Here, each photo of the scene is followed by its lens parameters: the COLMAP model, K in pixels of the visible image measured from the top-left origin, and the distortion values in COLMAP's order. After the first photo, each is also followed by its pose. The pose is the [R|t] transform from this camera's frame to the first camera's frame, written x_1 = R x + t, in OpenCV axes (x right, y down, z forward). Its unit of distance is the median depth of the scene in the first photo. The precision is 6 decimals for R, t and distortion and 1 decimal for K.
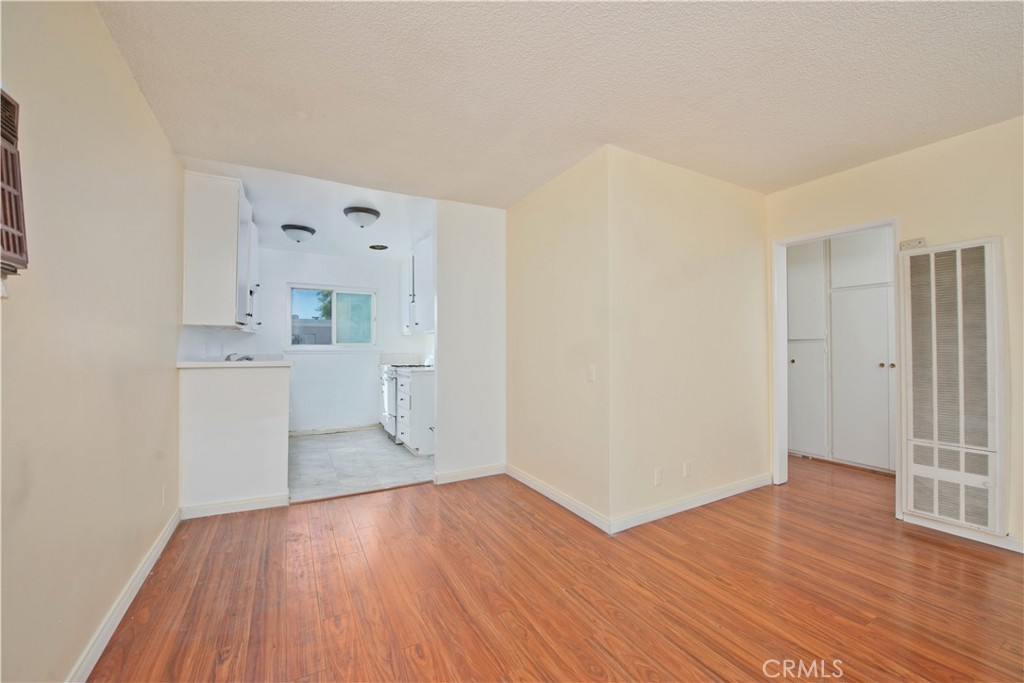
lens RADIAL K [[411.7, 0, 520.3], [0, 411.7, 341.0], [0, 0, 1]] dist [-0.018637, -0.002849]
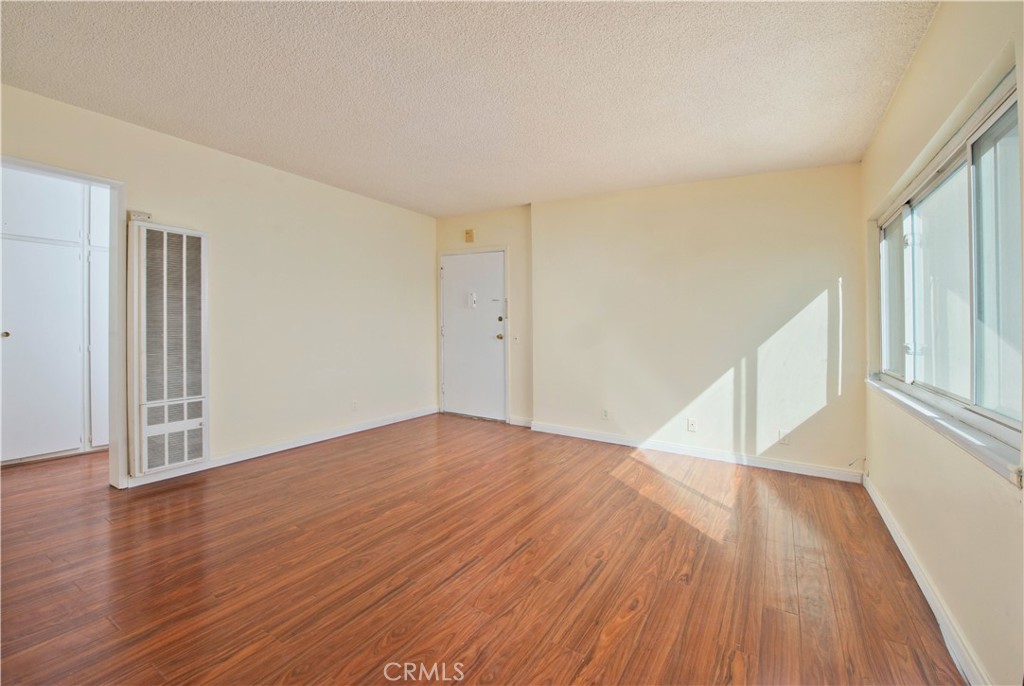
lens RADIAL K [[425.9, 0, 495.0], [0, 425.9, 299.3], [0, 0, 1]] dist [-0.033697, 0.000482]
pose [[-0.463705, 0.042993, 0.884946, -0.426899], [-0.027816, 0.997623, -0.063043, 0.016876], [-0.885553, -0.053848, -0.461407, 0.728256]]
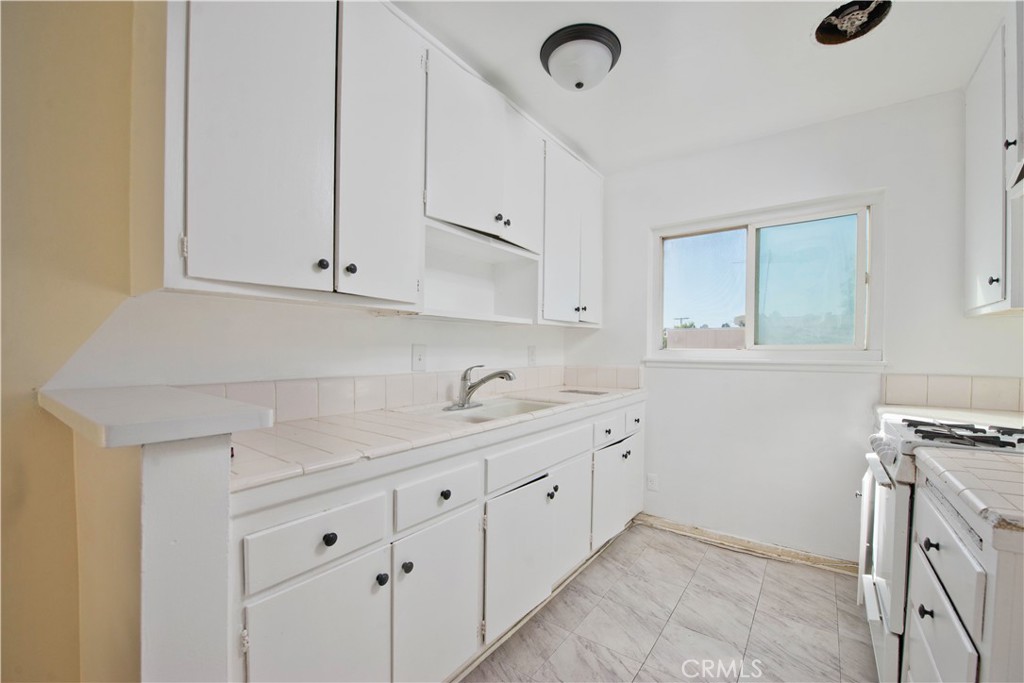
lens RADIAL K [[411.7, 0, 510.2], [0, 411.7, 359.7], [0, 0, 1]] dist [-0.018637, -0.002849]
pose [[0.399971, 0.024406, -0.916203, -0.334885], [0.006826, 0.999538, 0.029606, 0.014124], [0.916502, -0.018095, 0.399619, 1.284580]]
